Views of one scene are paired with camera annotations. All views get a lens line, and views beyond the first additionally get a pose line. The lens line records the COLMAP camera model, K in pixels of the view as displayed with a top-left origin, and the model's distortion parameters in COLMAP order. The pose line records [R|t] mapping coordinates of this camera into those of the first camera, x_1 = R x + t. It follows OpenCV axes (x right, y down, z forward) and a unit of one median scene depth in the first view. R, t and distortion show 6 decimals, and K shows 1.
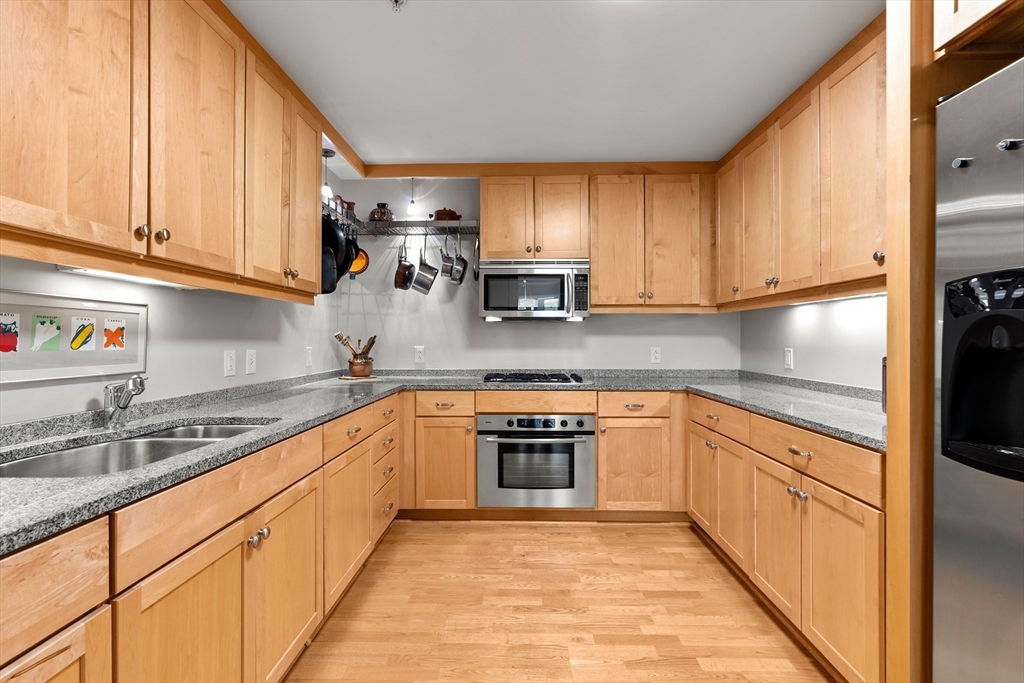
lens RADIAL K [[464.7, 0, 509.6], [0, 464.7, 338.1], [0, 0, 1]] dist [-0.015077, 0.005856]
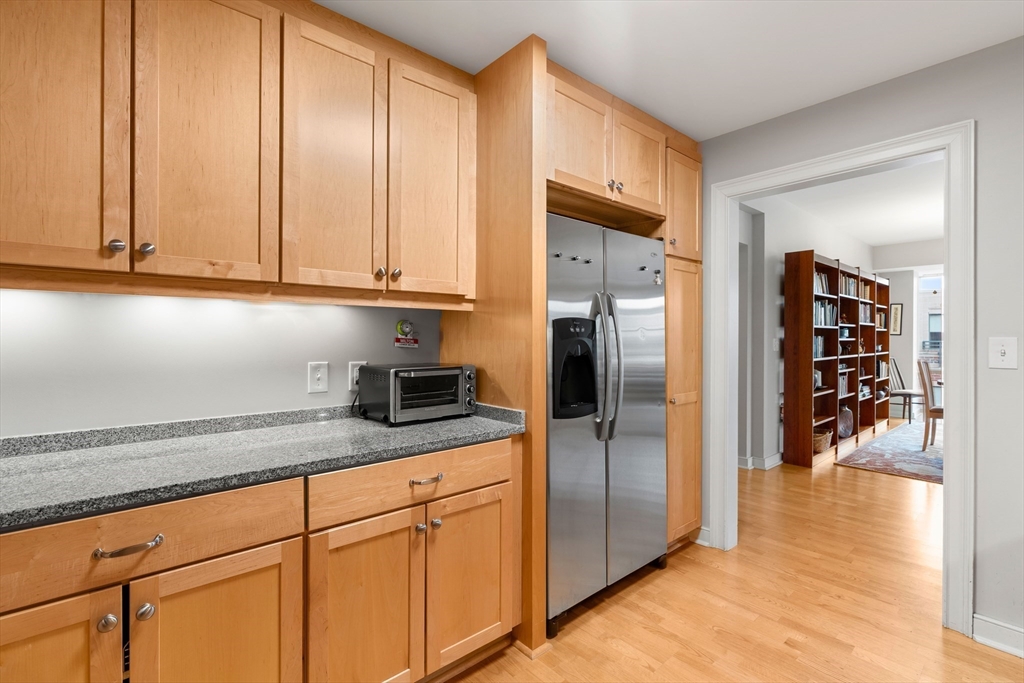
lens RADIAL K [[464.7, 0, 510.5], [0, 464.7, 337.0], [0, 0, 1]] dist [-0.015077, 0.005856]
pose [[-0.664901, -0.000542, 0.746931, -0.168658], [-0.000622, 1.000000, 0.000171, -0.036049], [-0.746931, -0.000351, -0.664901, 1.500683]]
